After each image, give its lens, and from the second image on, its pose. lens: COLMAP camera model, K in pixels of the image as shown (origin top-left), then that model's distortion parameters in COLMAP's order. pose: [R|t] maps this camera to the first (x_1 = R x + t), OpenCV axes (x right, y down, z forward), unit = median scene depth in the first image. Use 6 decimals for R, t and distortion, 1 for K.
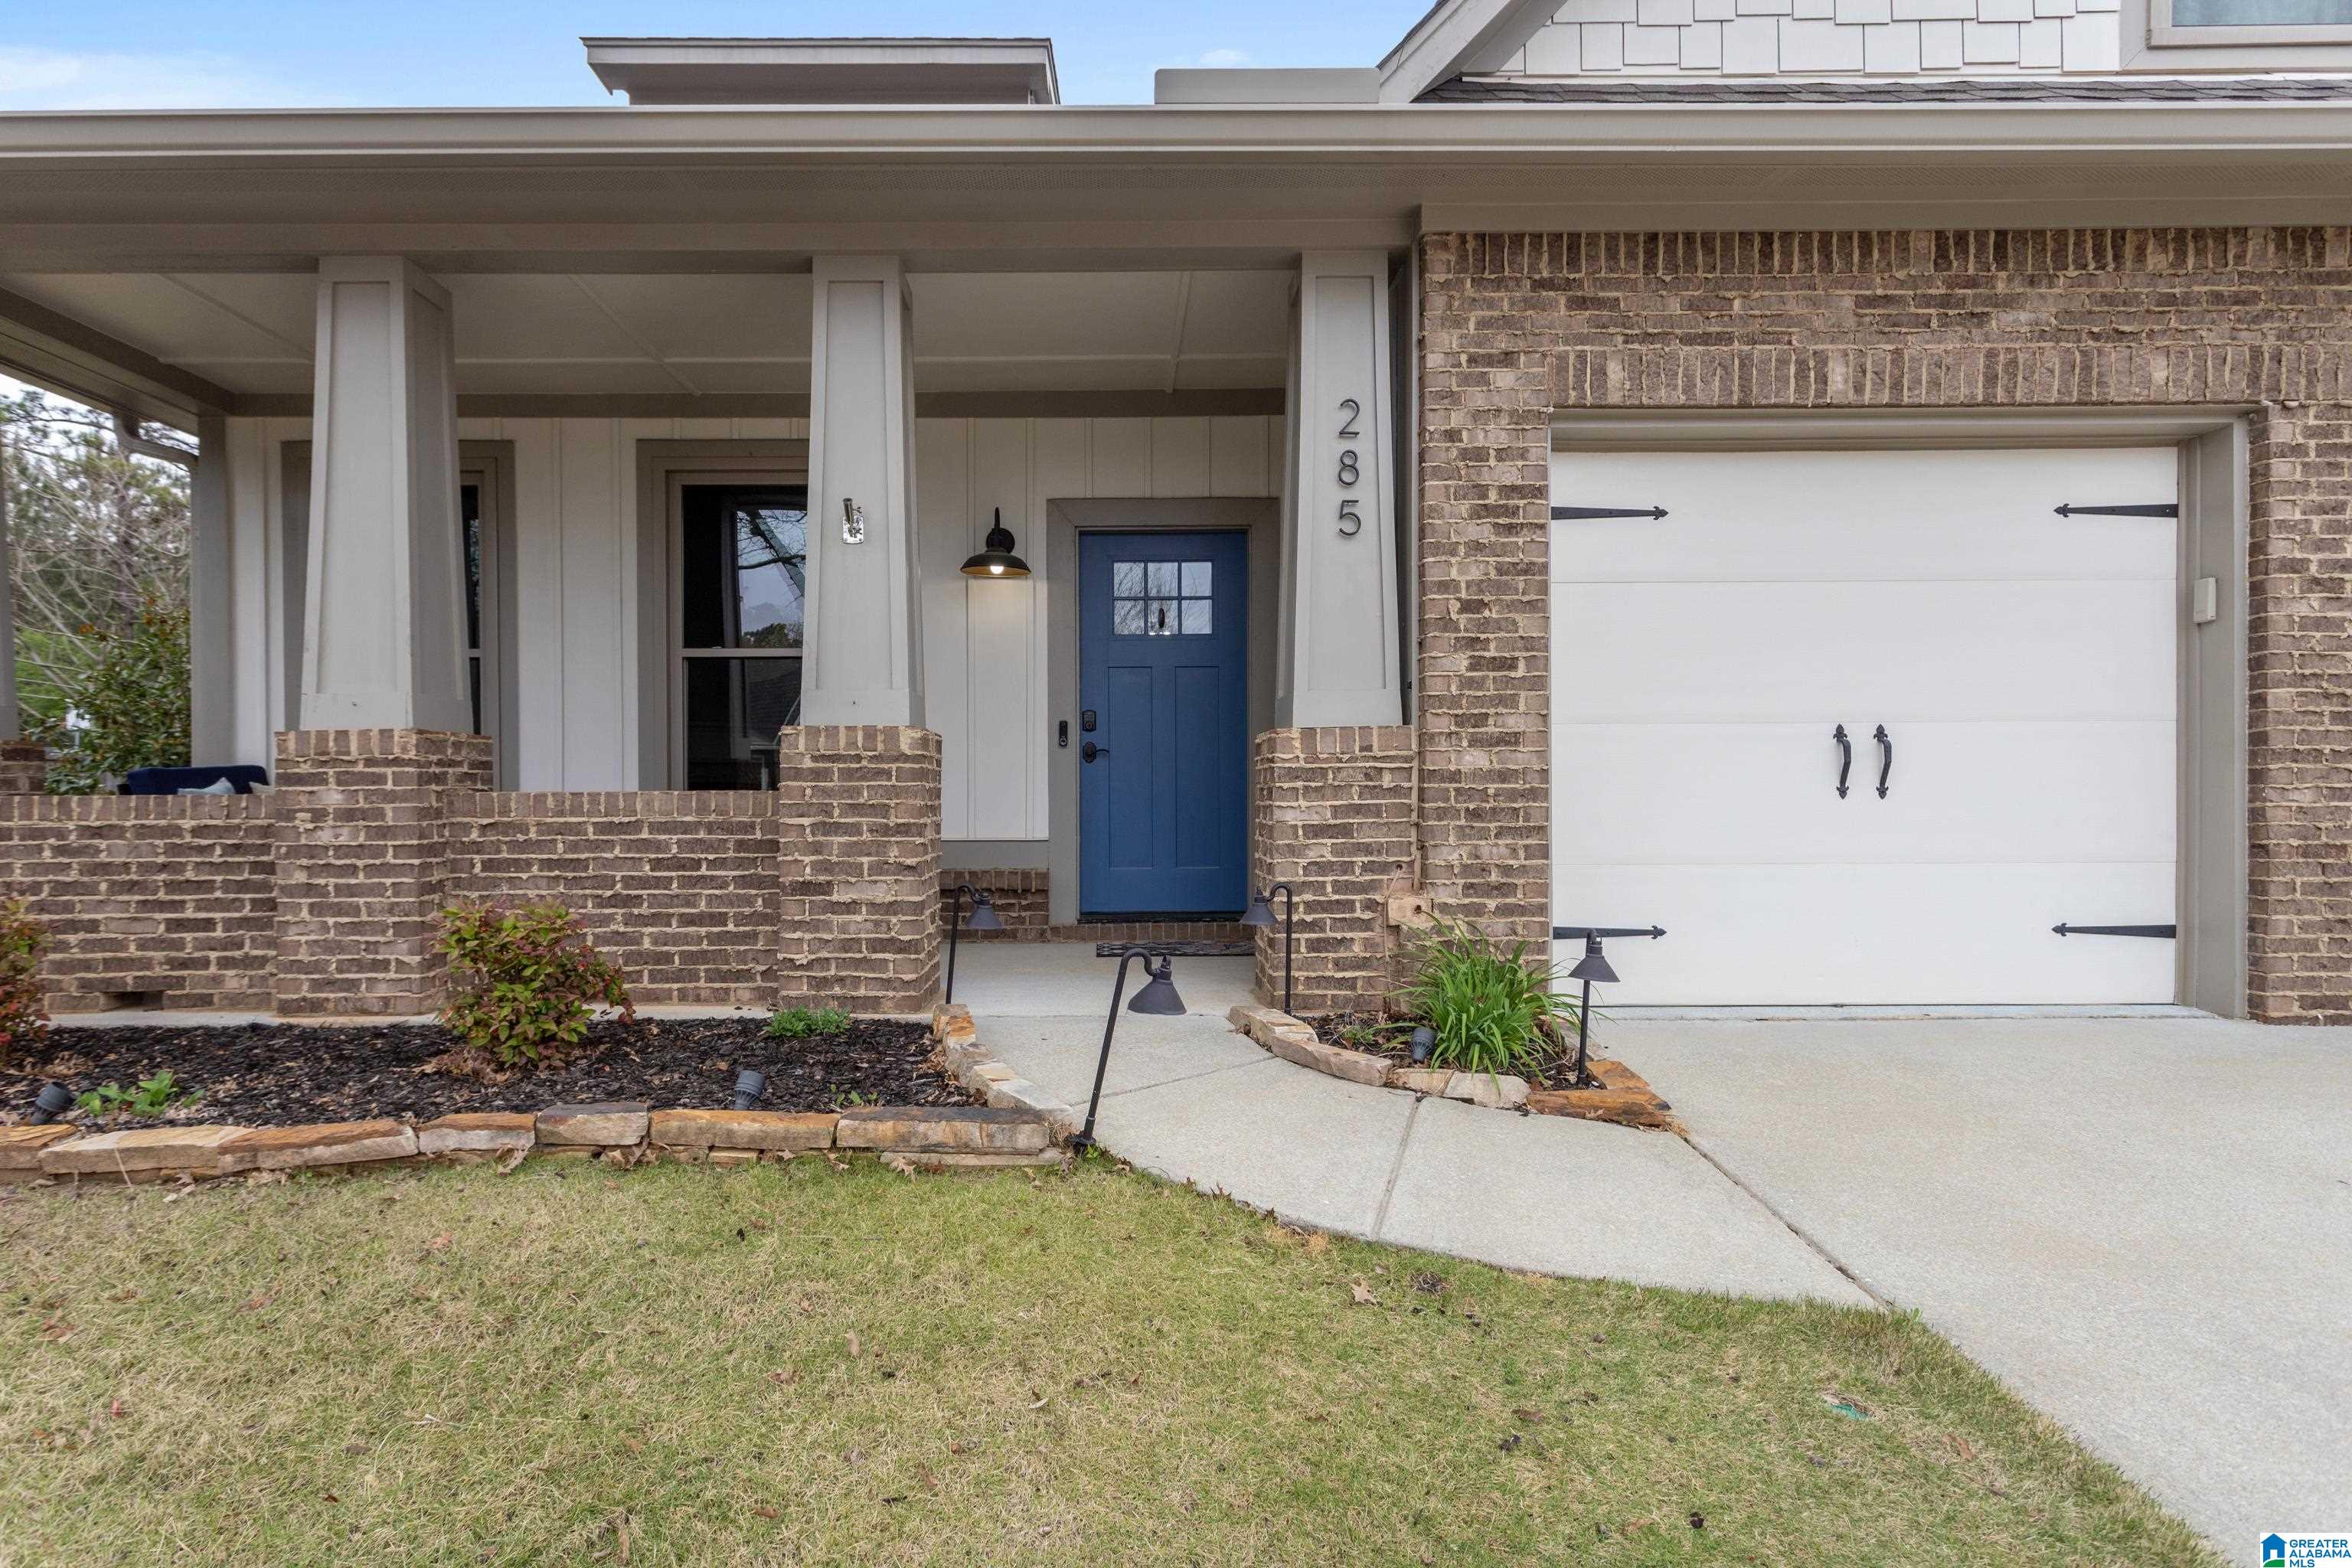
lens RADIAL K [[1135.5, 0, 1128.9], [0, 1135.5, 809.9], [0, 0, 1]] dist [0.002543, 0.002194]
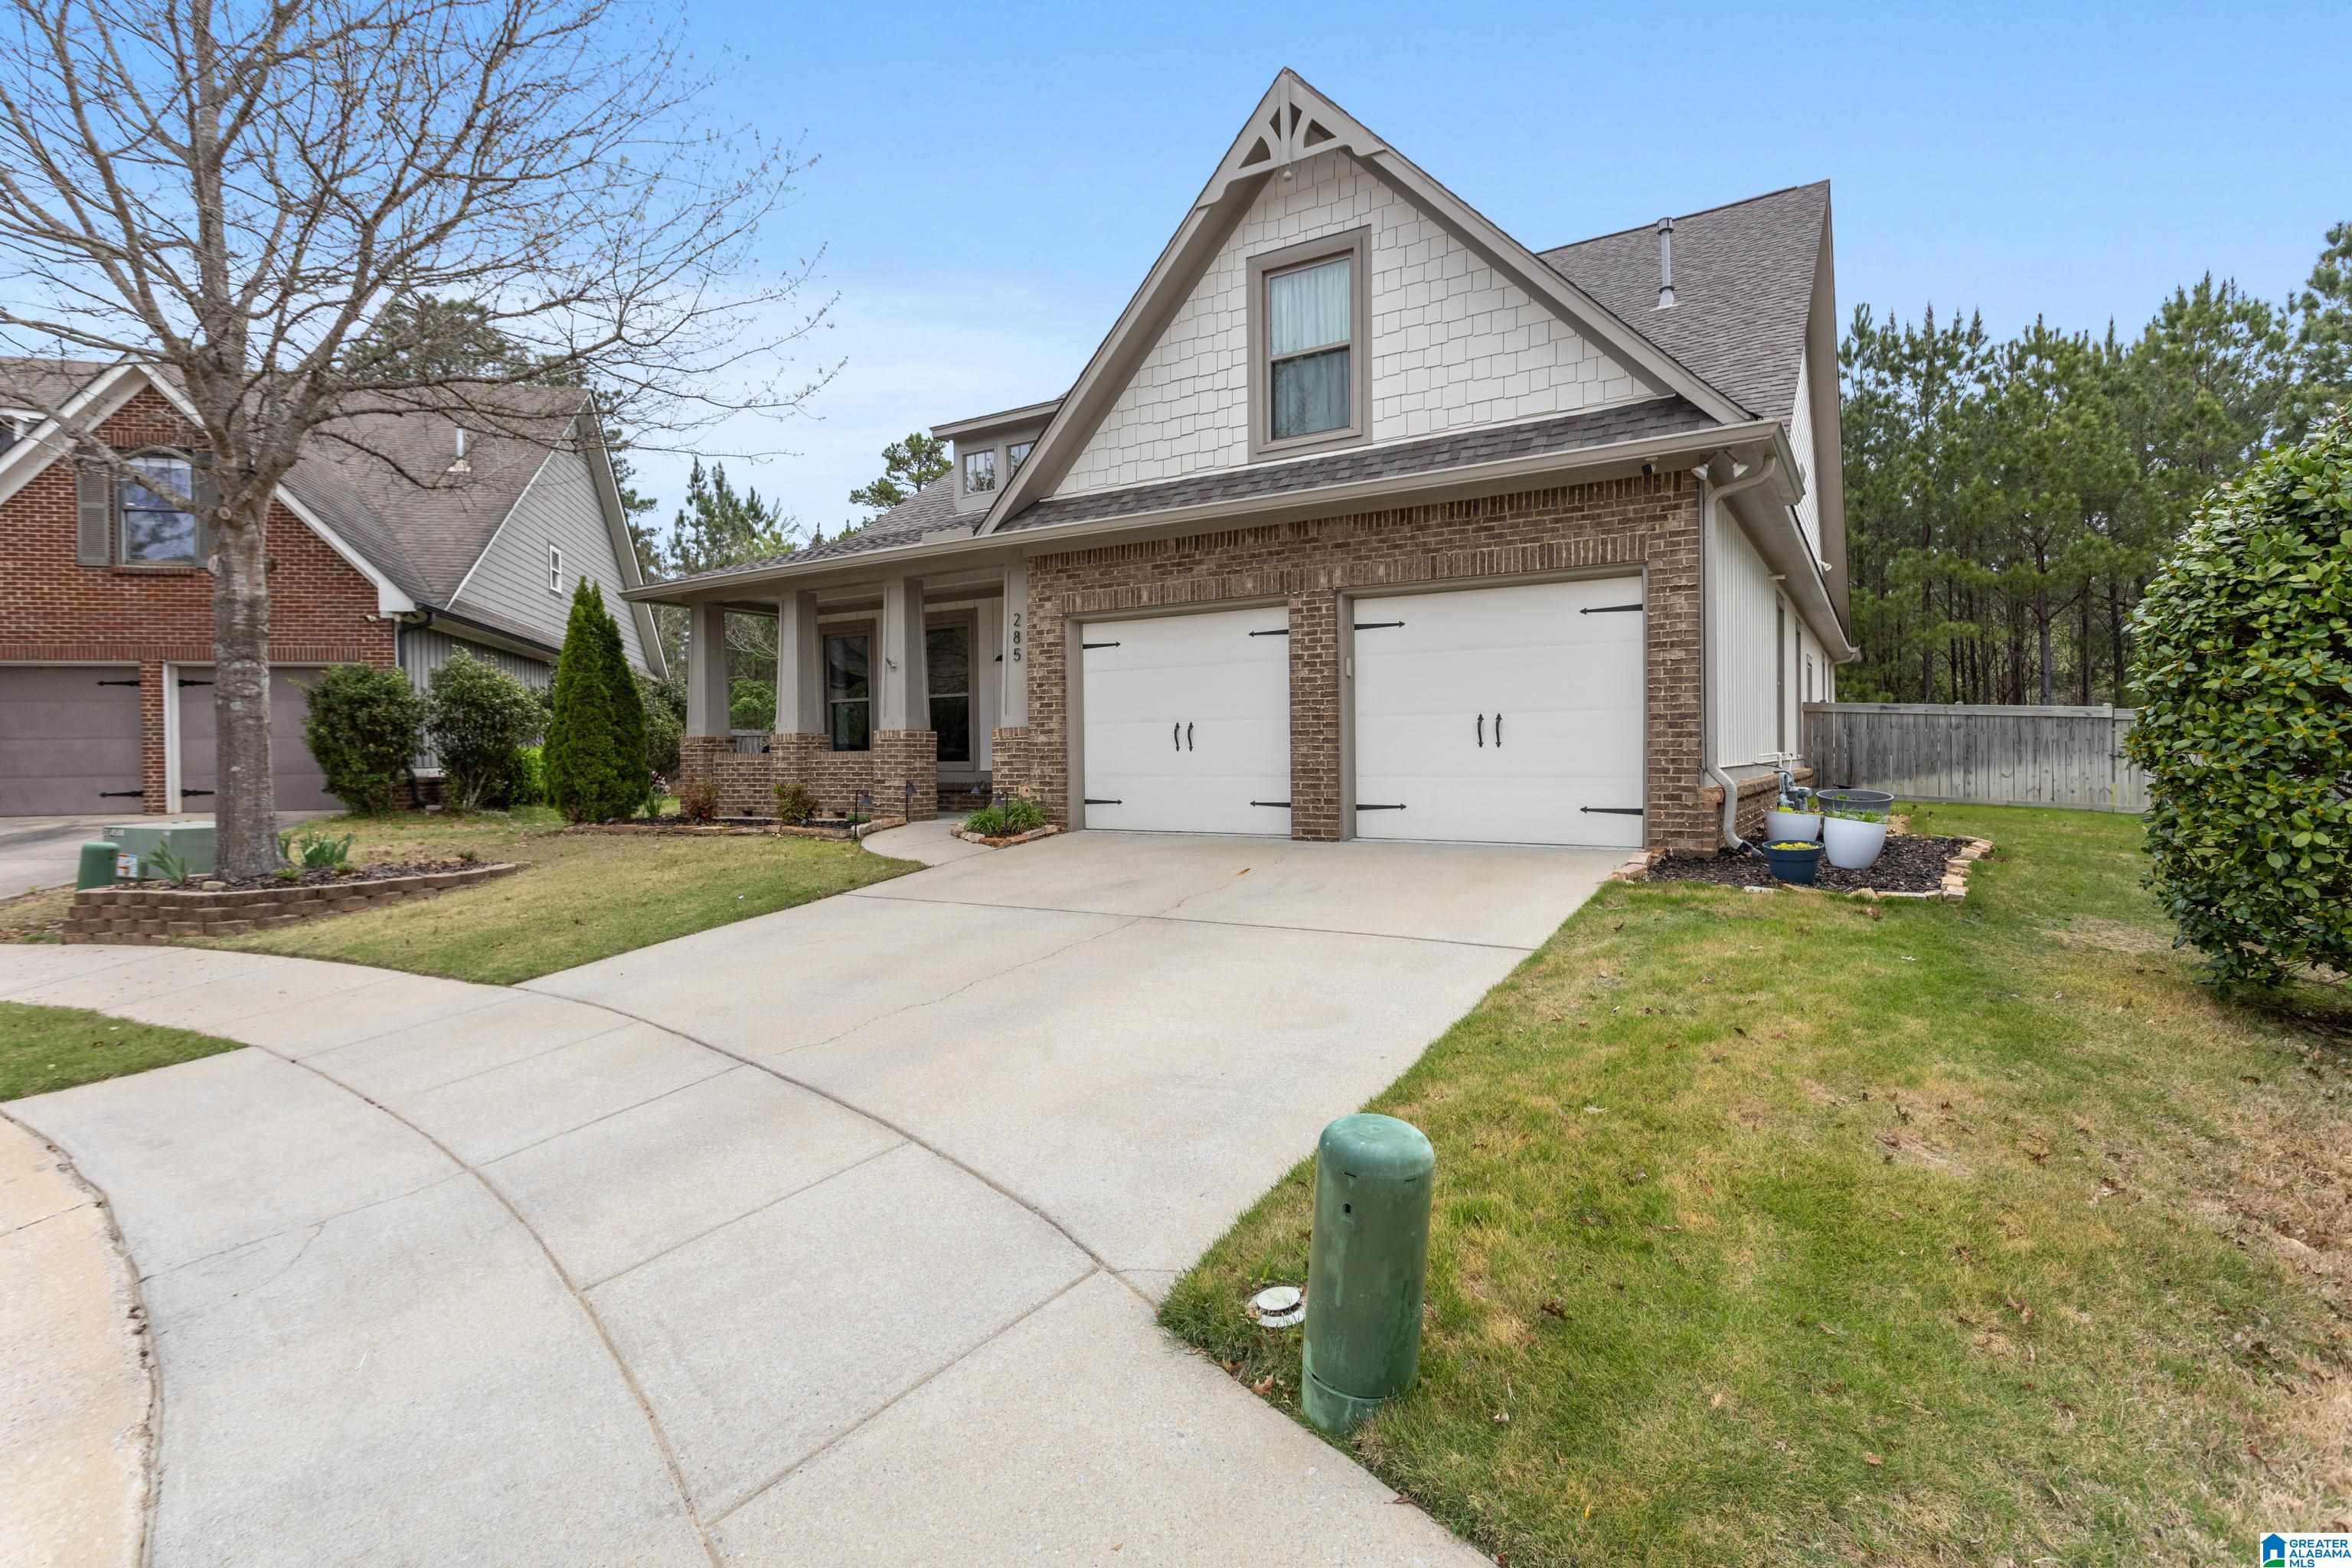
lens RADIAL K [[1135.5, 0, 1170.8], [0, 1135.5, 778.5], [0, 0, 1]] dist [0.002543, 0.002194]
pose [[0.845981, 0.006505, -0.533173, 2.105020], [-0.001982, 0.999957, 0.009055, 0.031126], [0.533209, -0.006603, 0.845958, -1.254363]]
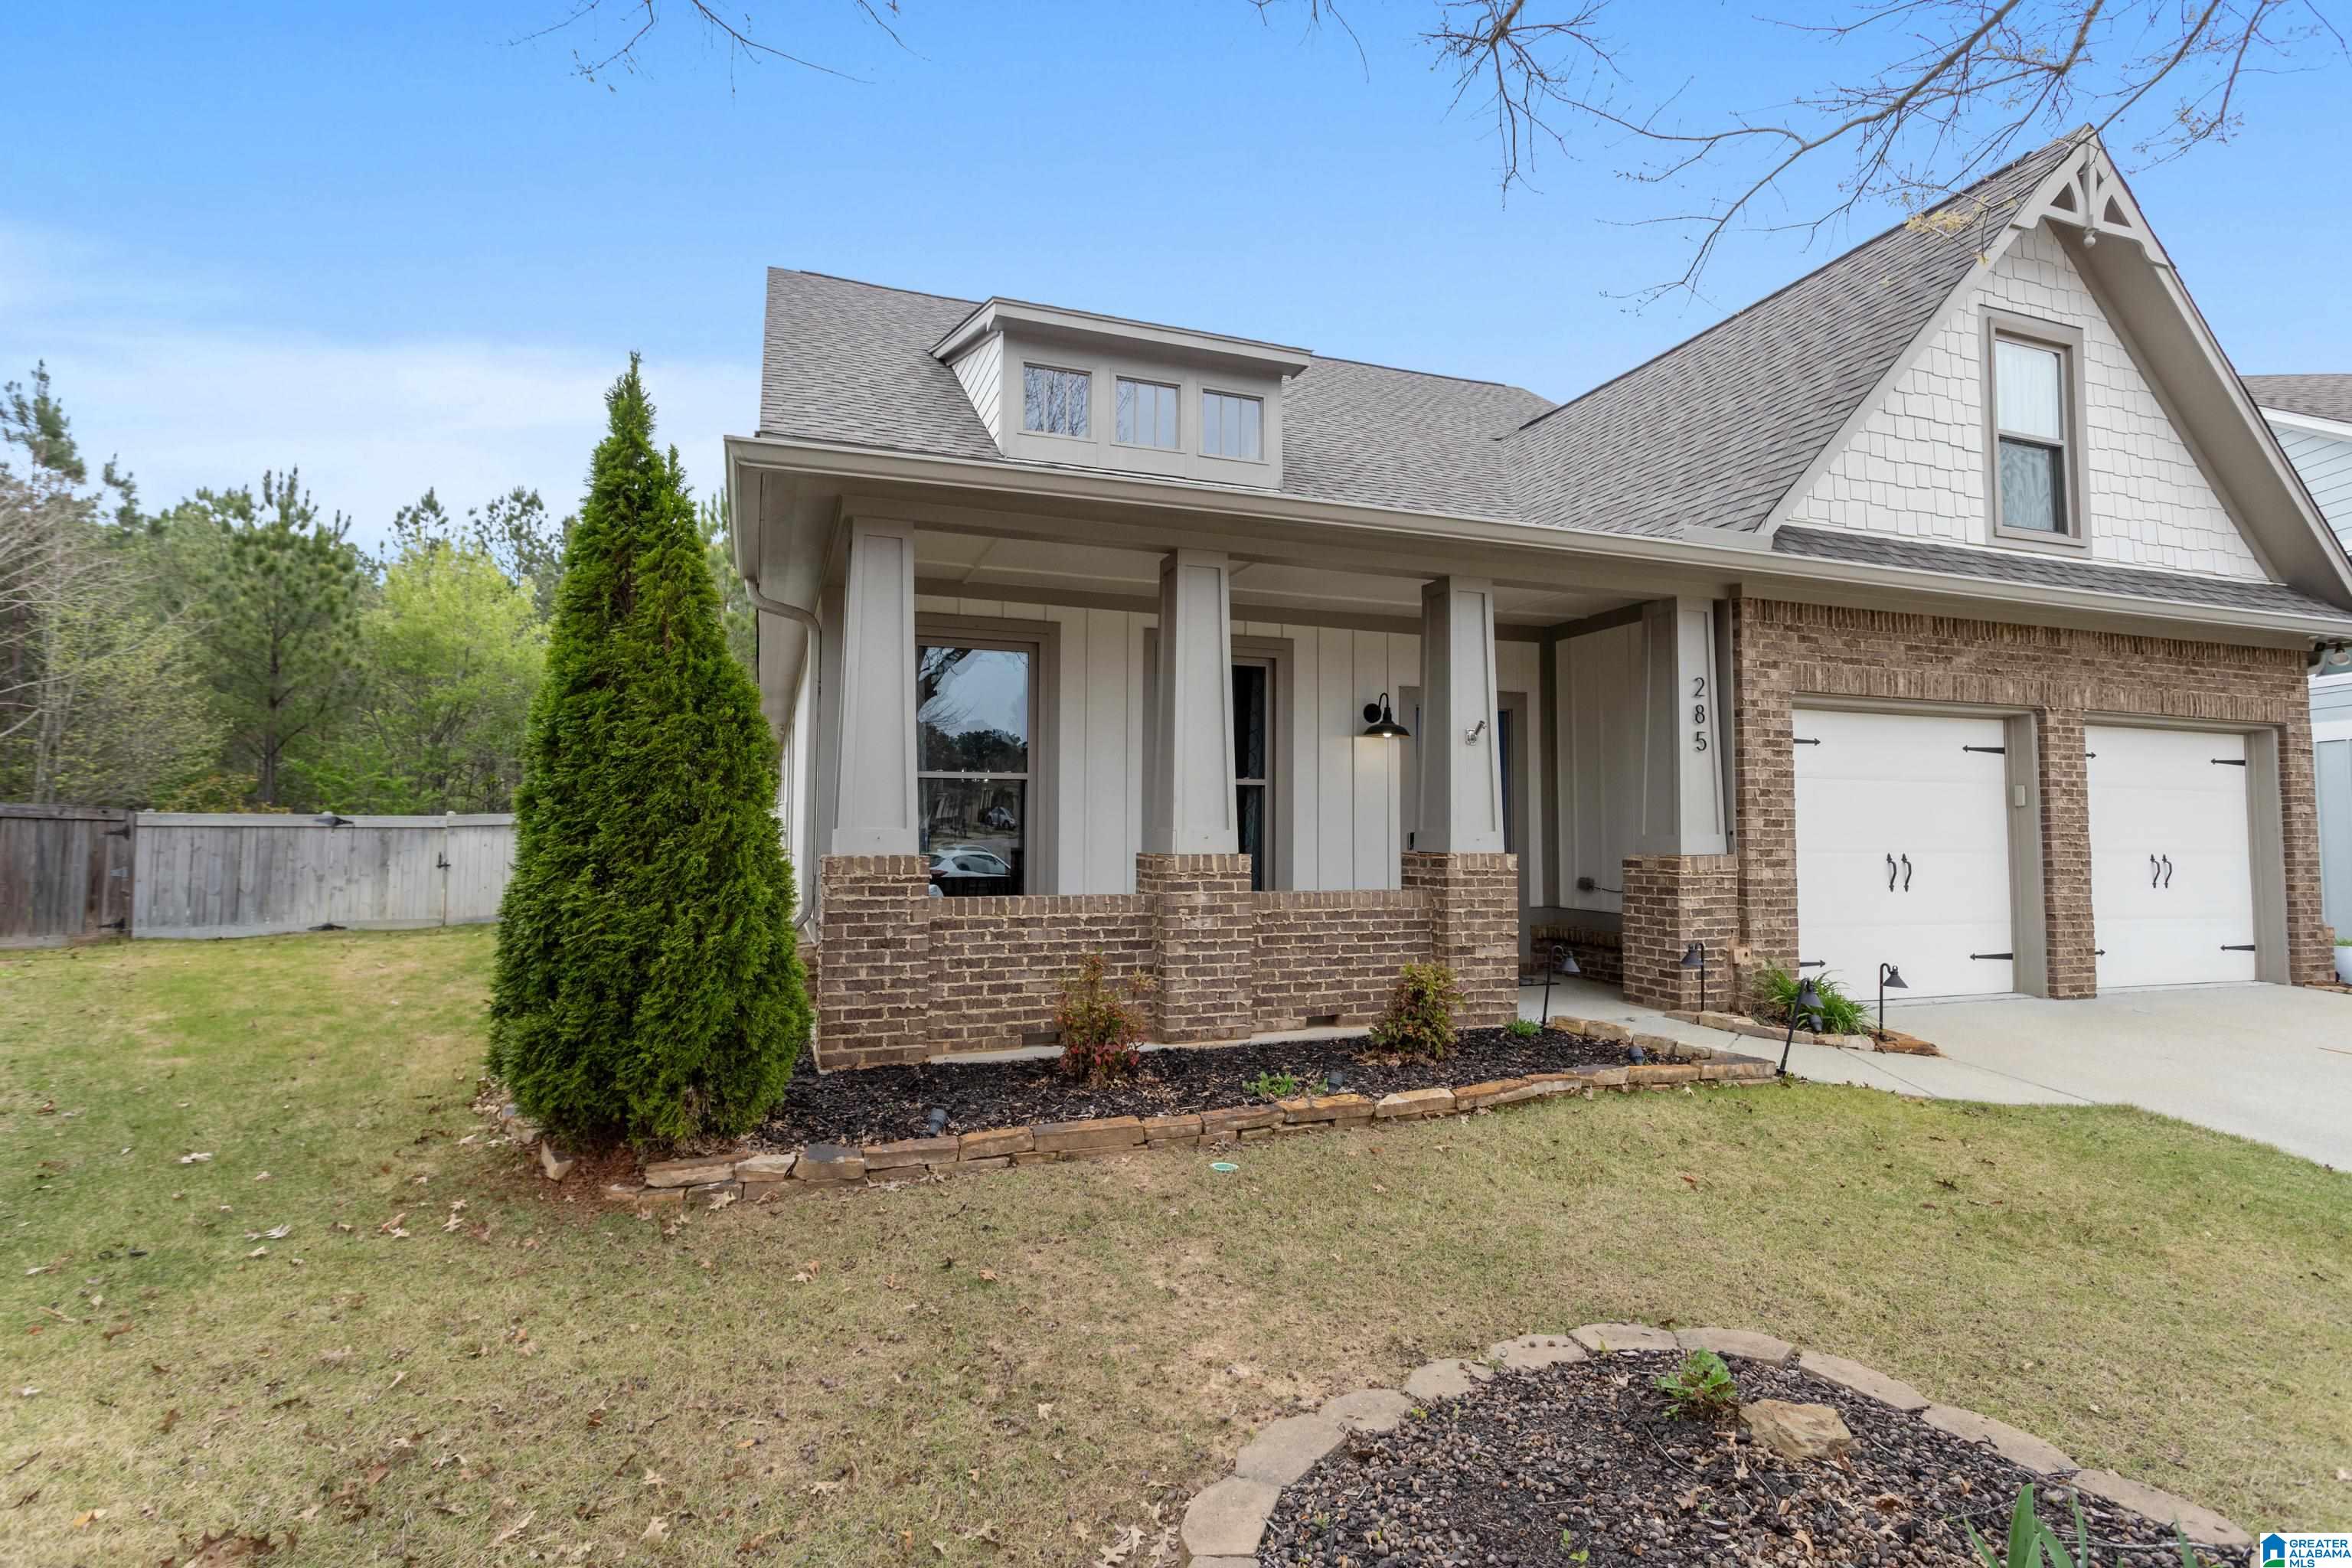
lens RADIAL K [[1098.8, 0, 1160.5], [0, 1098.8, 781.3], [0, 0, 1]] dist [0.008059, -0.001041]
pose [[0.944592, 0.026845, 0.327146, -1.243378], [-0.005622, 0.997827, -0.065647, -0.071440], [-0.328197, 0.060171, 0.942691, -0.400076]]
